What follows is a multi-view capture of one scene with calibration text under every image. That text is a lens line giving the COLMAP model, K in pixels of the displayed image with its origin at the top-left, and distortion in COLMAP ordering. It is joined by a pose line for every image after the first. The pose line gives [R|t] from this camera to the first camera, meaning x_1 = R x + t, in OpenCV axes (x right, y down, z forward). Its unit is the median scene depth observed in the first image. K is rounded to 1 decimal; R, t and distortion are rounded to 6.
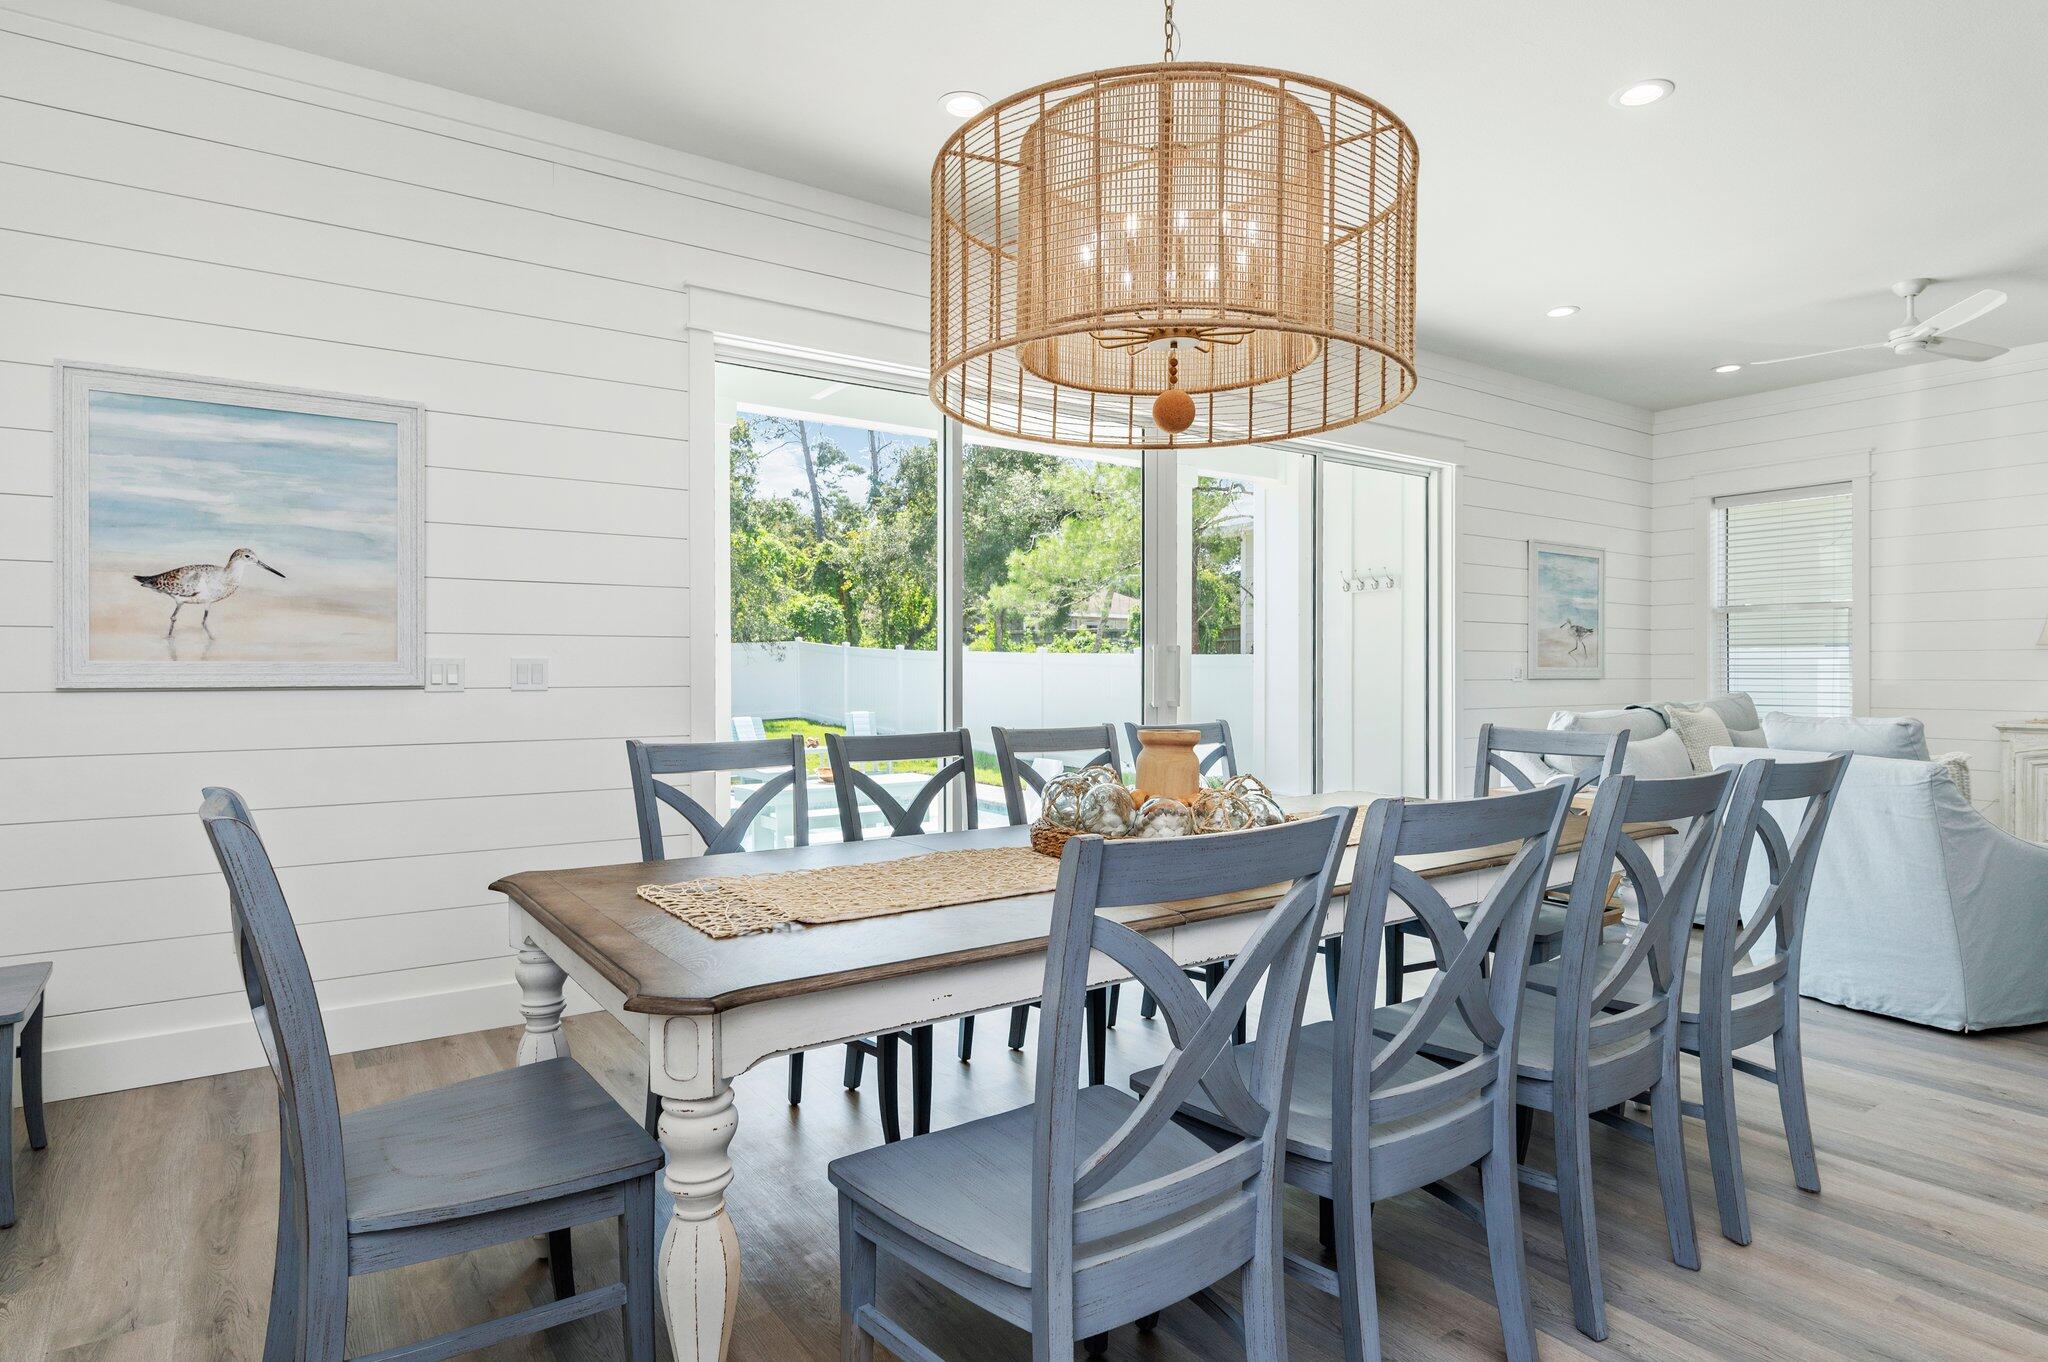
lens RADIAL K [[1062.2, 0, 1020.0], [0, 1062.2, 671.5], [0, 0, 1]] dist [-0.003617, -0.000309]
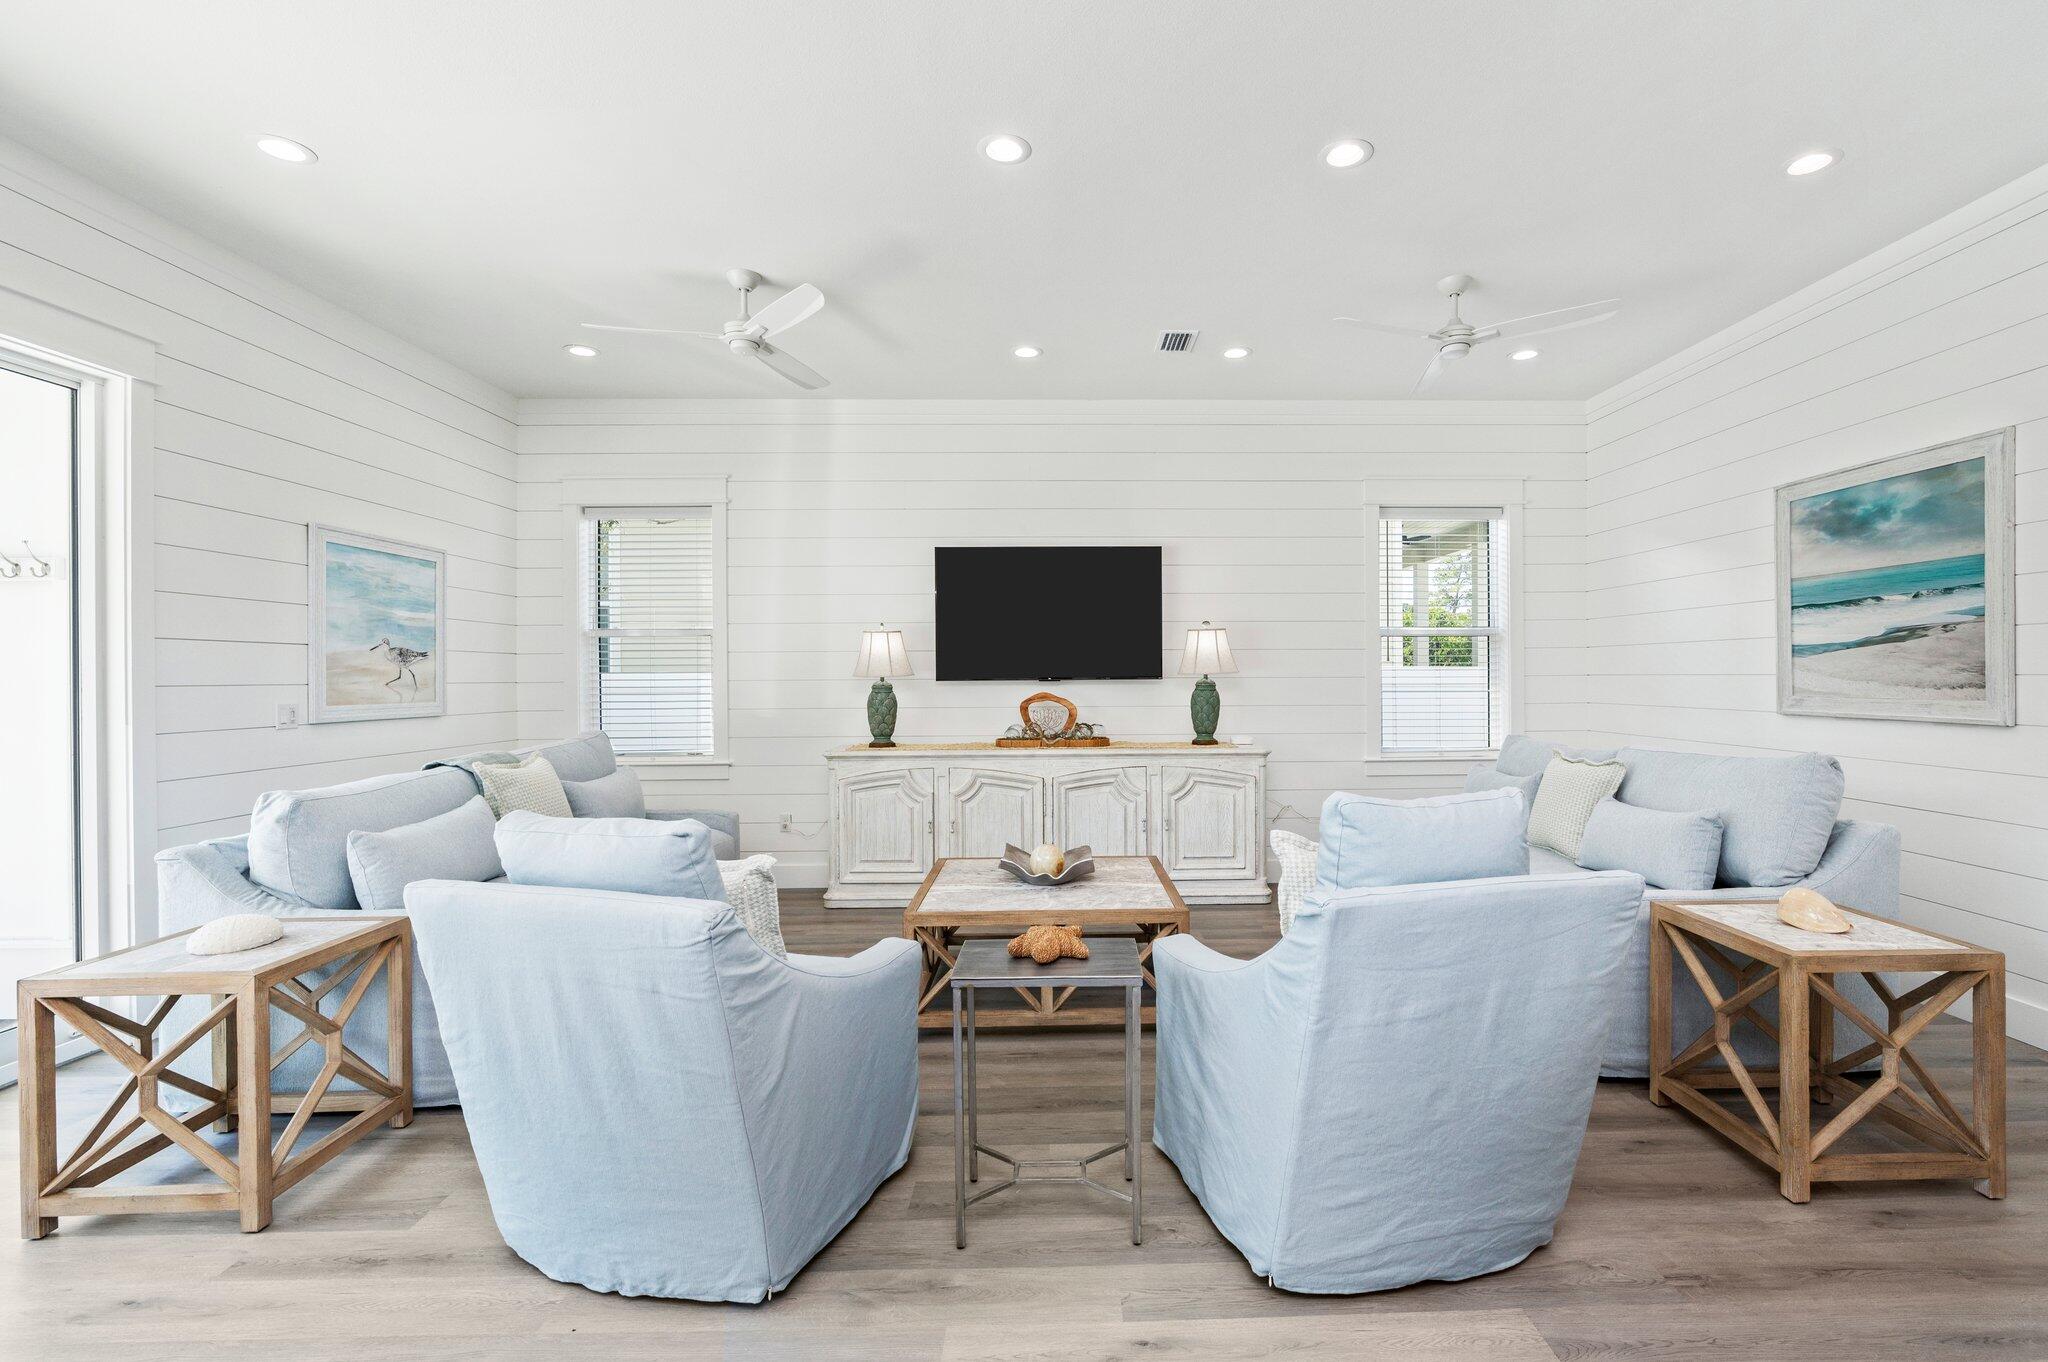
lens RADIAL K [[912.1, 0, 1073.2], [0, 912.1, 682.4], [0, 0, 1]] dist [-0.019578, -0.000127]
pose [[0.544428, -0.009690, 0.838752, 0.350777], [0.008219, 0.999947, 0.006217, -0.026503], [-0.838768, 0.003509, 0.544478, 0.354842]]
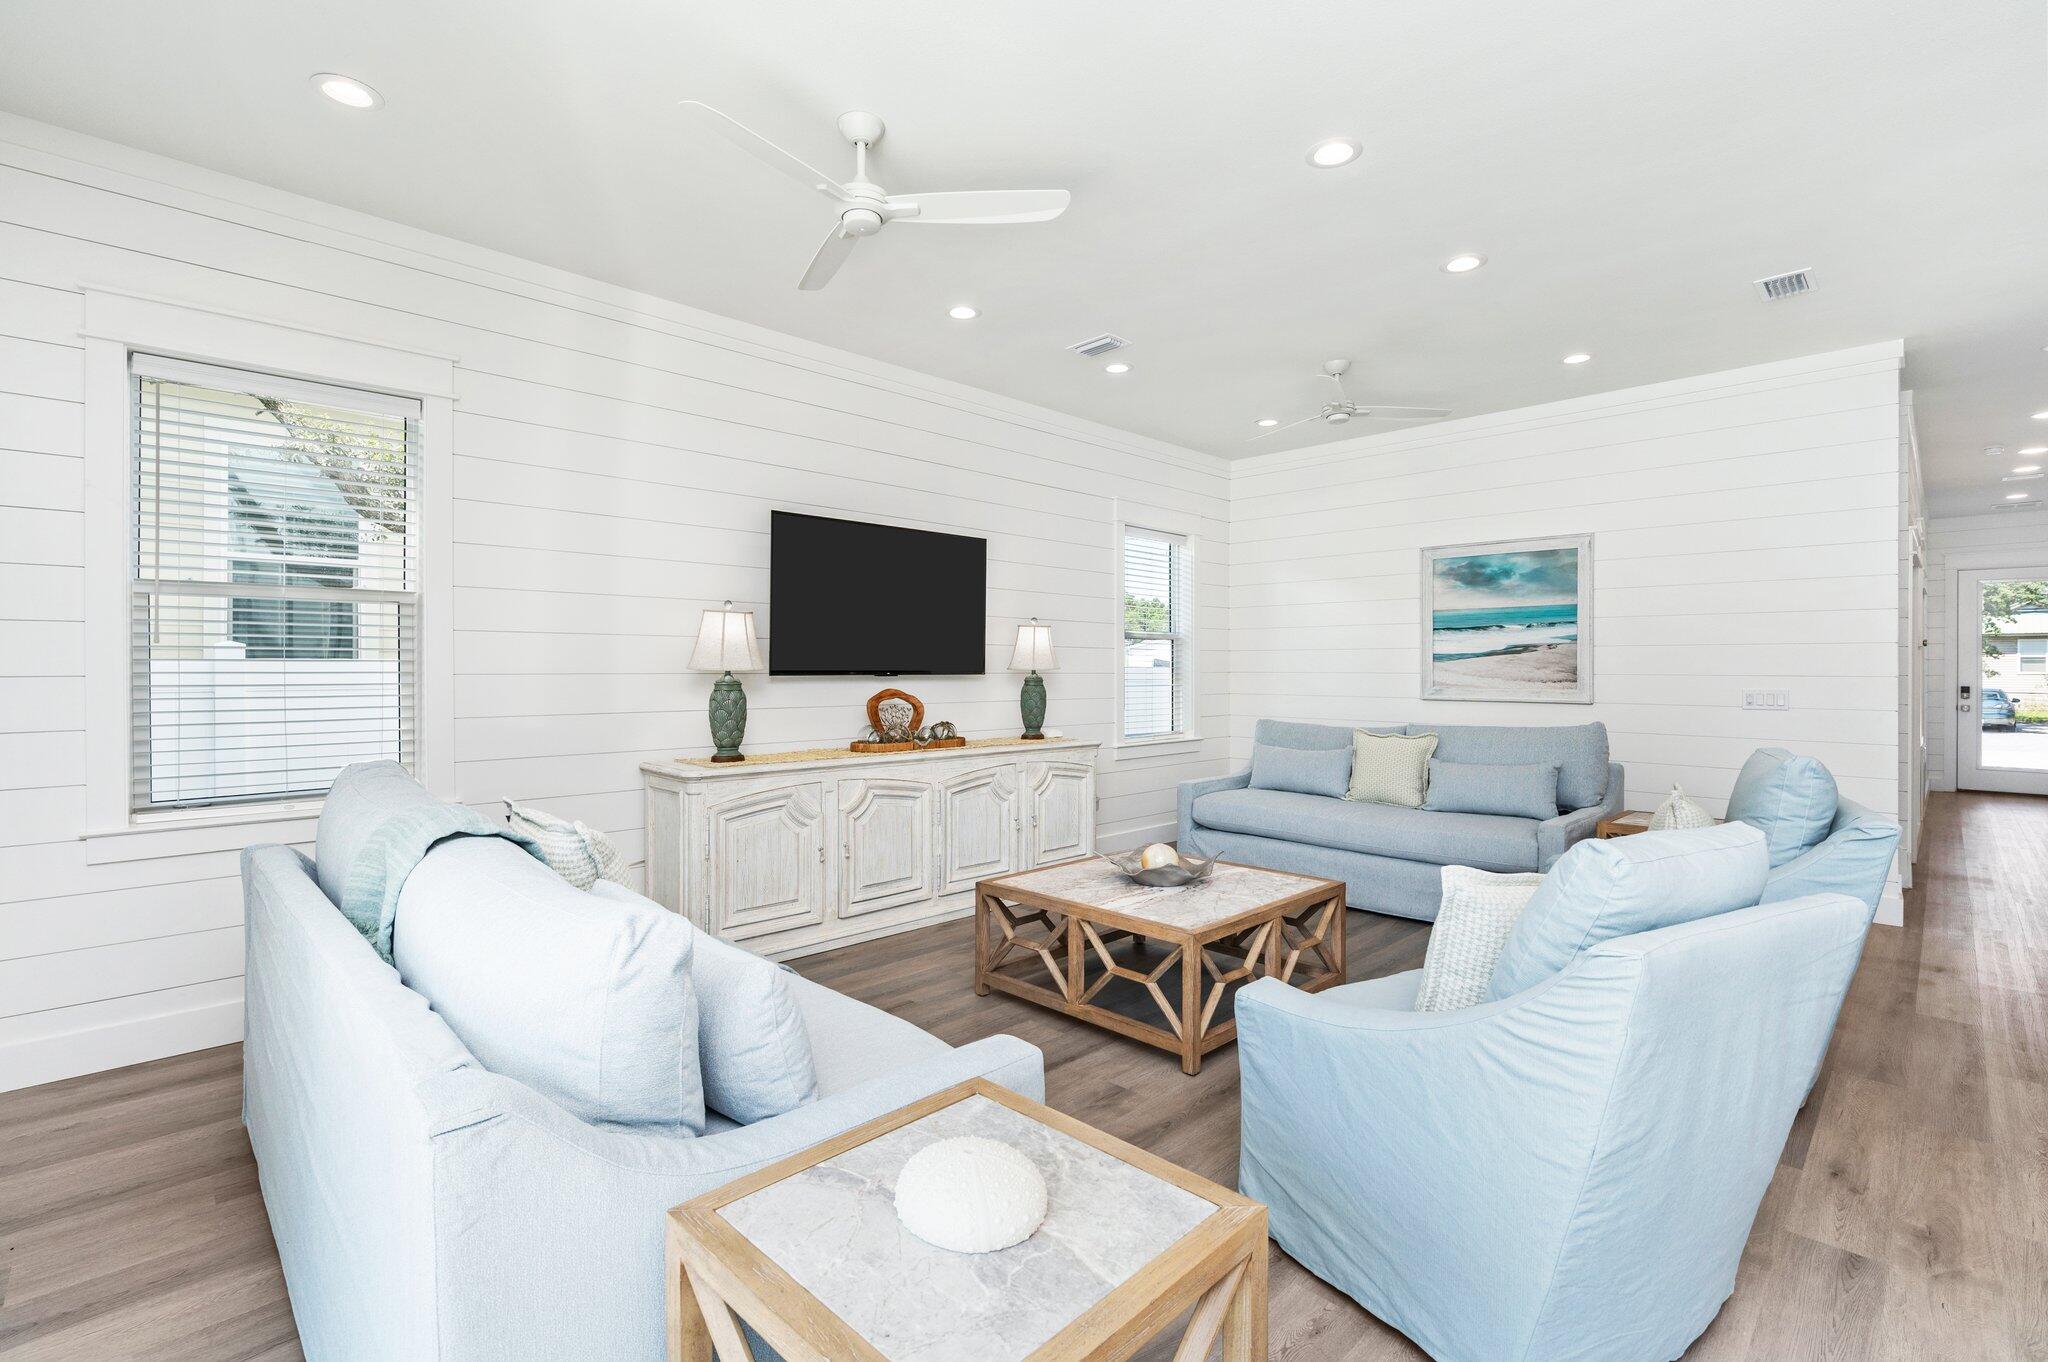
lens RADIAL K [[910.7, 0, 1018.3], [0, 910.7, 664.6], [0, 0, 1]] dist [0.001636, 0.000442]
pose [[-0.176871, 0.001593, 0.984233, 0.262707], [-0.000100, 0.999999, -0.001636, -0.032600], [-0.984234, -0.000387, -0.176871, 1.000811]]
